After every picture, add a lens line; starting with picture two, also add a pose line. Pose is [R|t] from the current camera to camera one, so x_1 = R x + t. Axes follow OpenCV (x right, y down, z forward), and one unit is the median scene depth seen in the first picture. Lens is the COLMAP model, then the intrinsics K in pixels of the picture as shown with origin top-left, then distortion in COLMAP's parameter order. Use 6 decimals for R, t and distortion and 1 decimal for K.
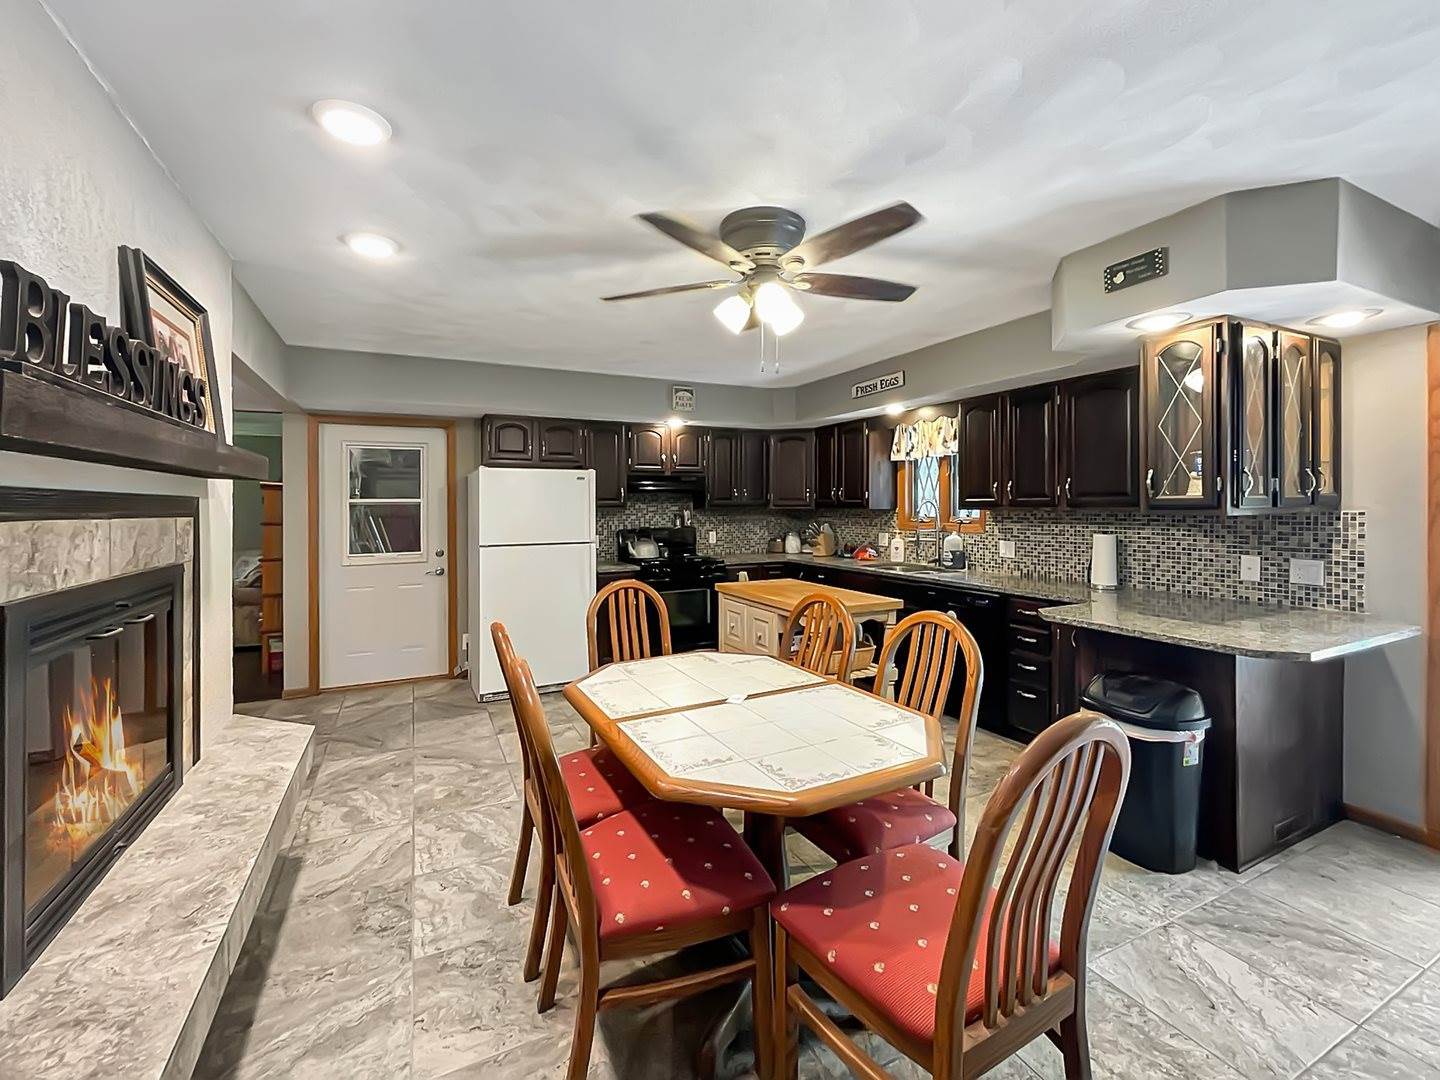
lens RADIAL K [[610.1, 0, 708.6], [0, 610.1, 509.4], [0, 0, 1]] dist [-0.002743, -0.000419]
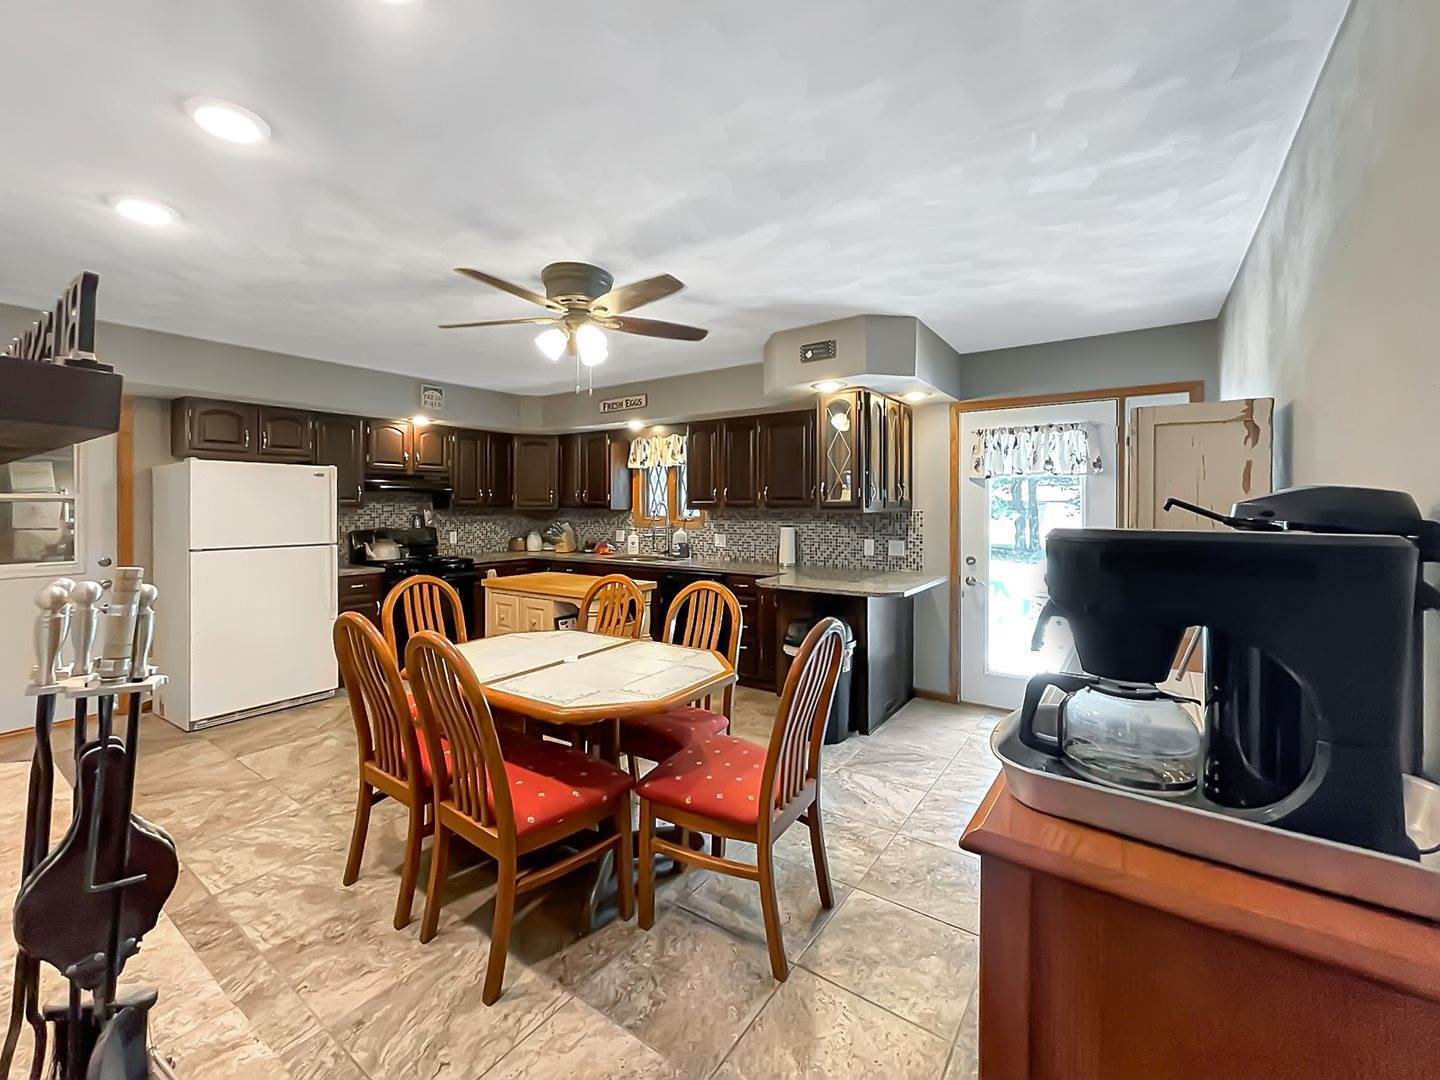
lens RADIAL K [[596.0, 0, 716.2], [0, 596.0, 510.7], [0, 0, 1]] dist [-0.008303, -0.000378]
pose [[0.872908, 0.002145, 0.487880, -0.181208], [-0.001328, 0.999997, -0.002022, 0.006701], [-0.487883, 0.001117, 0.872909, -0.128002]]
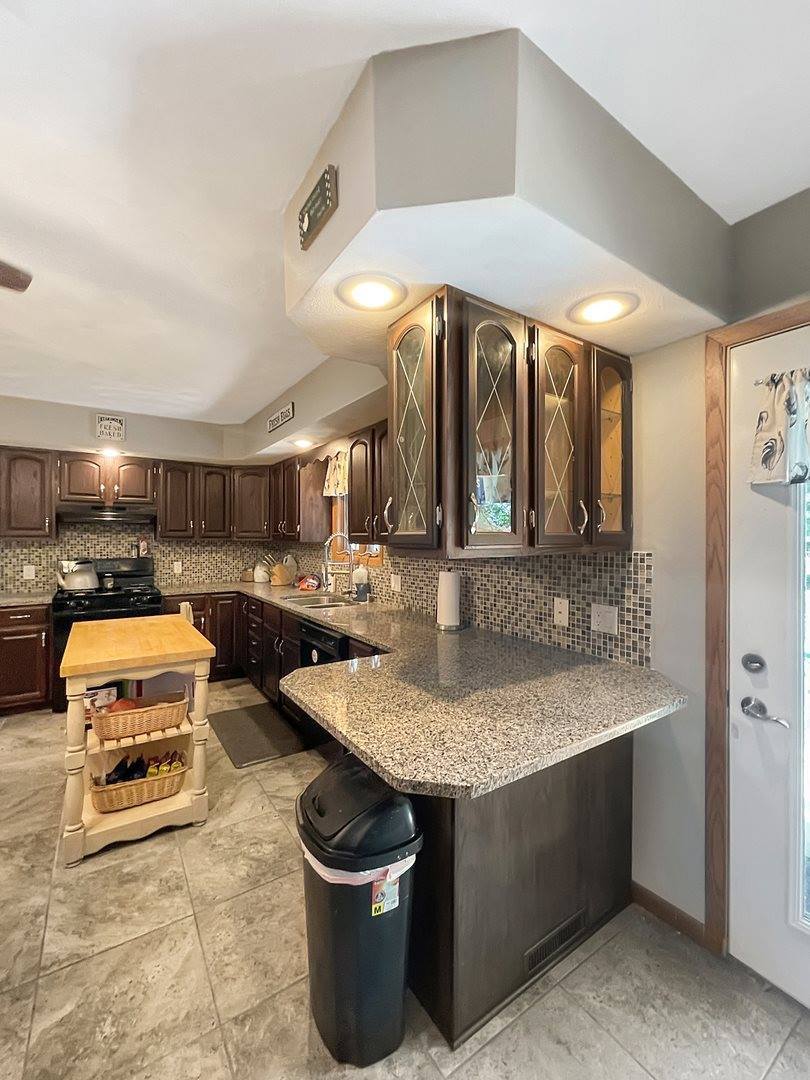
lens RADIAL K [[447.0, 0, 407.2], [0, 447.0, 535.9], [0, 0, 1]] dist [-0.008303, -0.000378]
pose [[0.988545, 0.012356, 0.150420, 0.539486], [-0.011007, 0.999891, -0.009799, -0.008869], [-0.150525, 0.008031, 0.988574, 0.354932]]
